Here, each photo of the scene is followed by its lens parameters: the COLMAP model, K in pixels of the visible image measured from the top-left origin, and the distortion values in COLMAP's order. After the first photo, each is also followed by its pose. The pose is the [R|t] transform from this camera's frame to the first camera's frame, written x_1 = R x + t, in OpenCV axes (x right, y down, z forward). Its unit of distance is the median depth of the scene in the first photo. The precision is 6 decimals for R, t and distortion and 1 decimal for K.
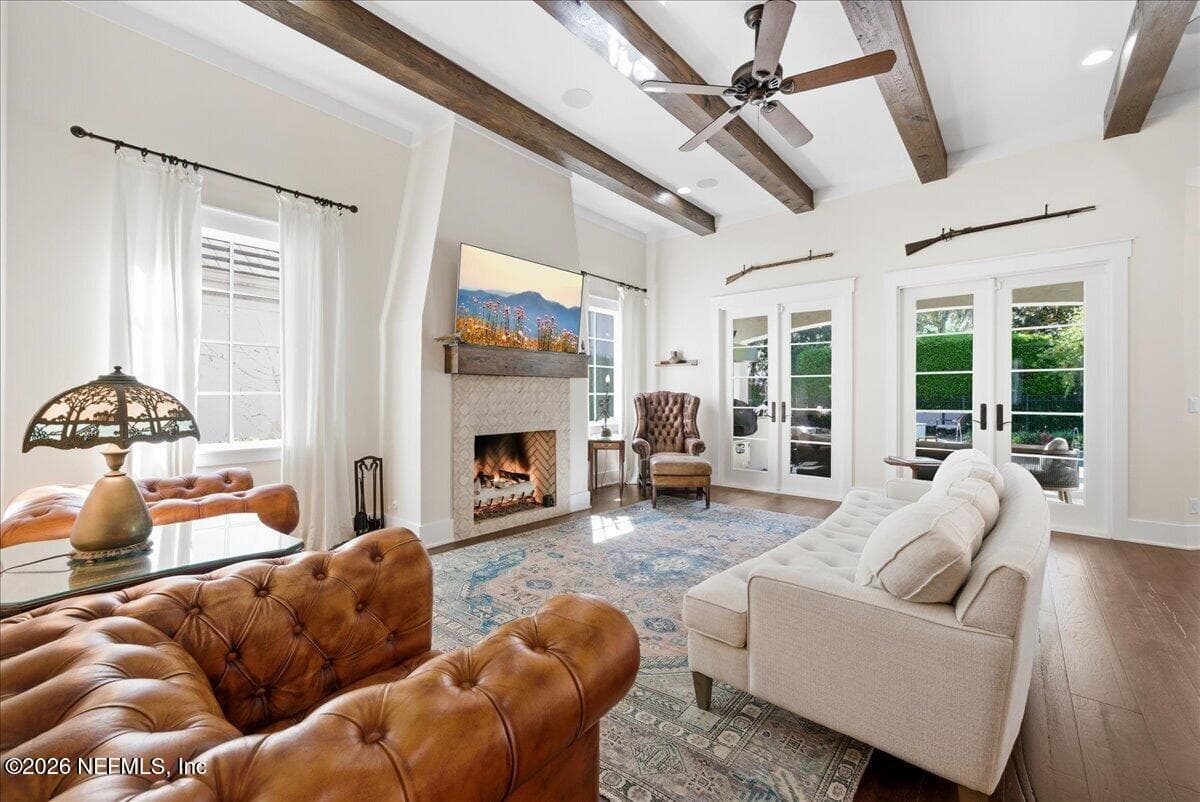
lens RADIAL K [[490.4, 0, 599.2], [0, 490.4, 396.9], [0, 0, 1]] dist [0.008753, 0.000009]
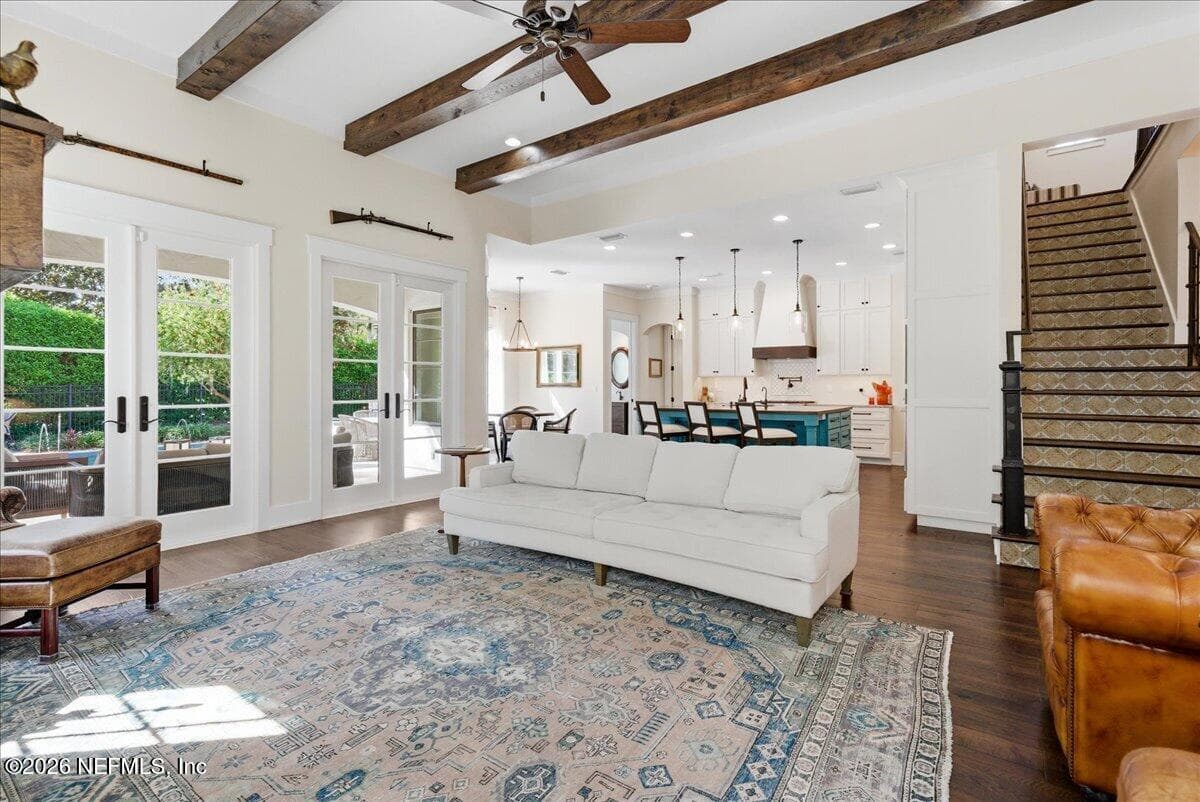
lens RADIAL K [[556.8, 0, 628.9], [0, 556.8, 381.0], [0, 0, 1]] dist [-0.001882, 0.000652]
pose [[-0.109876, 0.010300, 0.993892, -0.502802], [0.006944, 0.999930, -0.009595, 0.004870], [-0.993921, 0.005847, -0.109940, 0.735122]]
